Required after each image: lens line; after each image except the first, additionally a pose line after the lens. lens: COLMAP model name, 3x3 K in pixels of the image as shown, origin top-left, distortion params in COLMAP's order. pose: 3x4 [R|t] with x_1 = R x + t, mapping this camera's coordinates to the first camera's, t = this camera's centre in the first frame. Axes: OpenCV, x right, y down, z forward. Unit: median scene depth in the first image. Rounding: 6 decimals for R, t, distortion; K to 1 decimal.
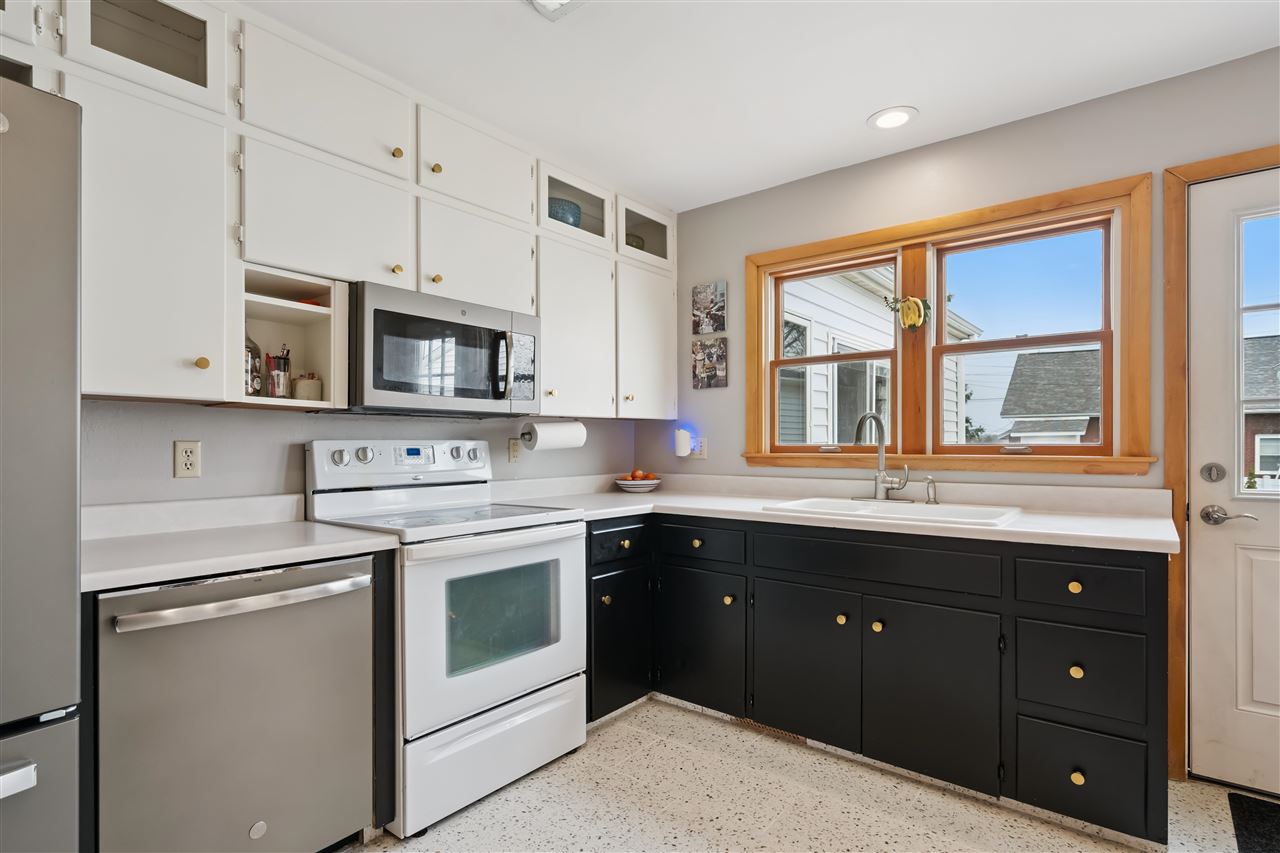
lens RADIAL K [[628.0, 0, 639.5], [0, 628.0, 436.5], [0, 0, 1]] dist [0.005268, 0.003388]
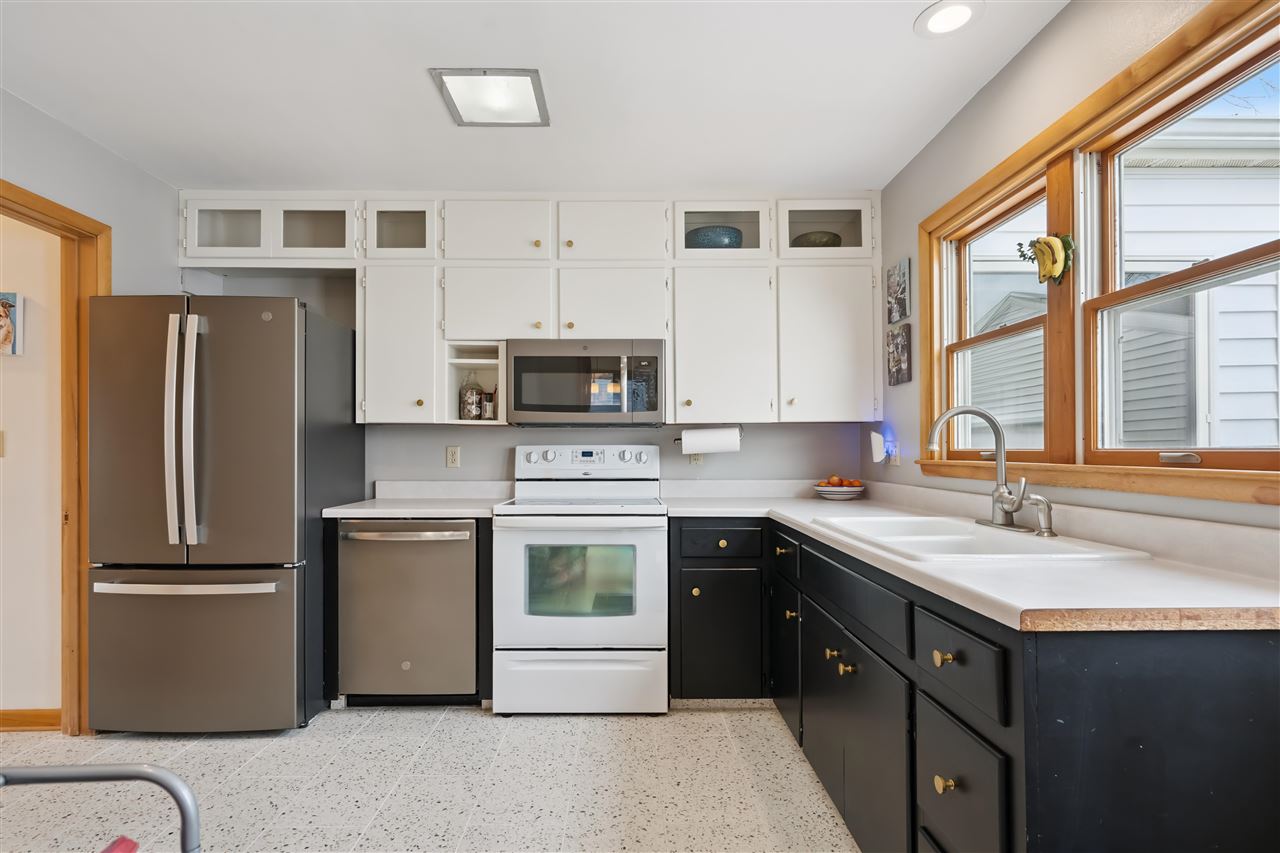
lens RADIAL K [[628.0, 0, 635.5], [0, 628.0, 437.1], [0, 0, 1]] dist [0.005268, 0.003388]
pose [[0.639352, -0.013382, -0.768798, 0.731372], [0.007715, 0.999910, -0.010988, 0.003817], [0.768875, 0.001094, 0.639398, 0.227022]]
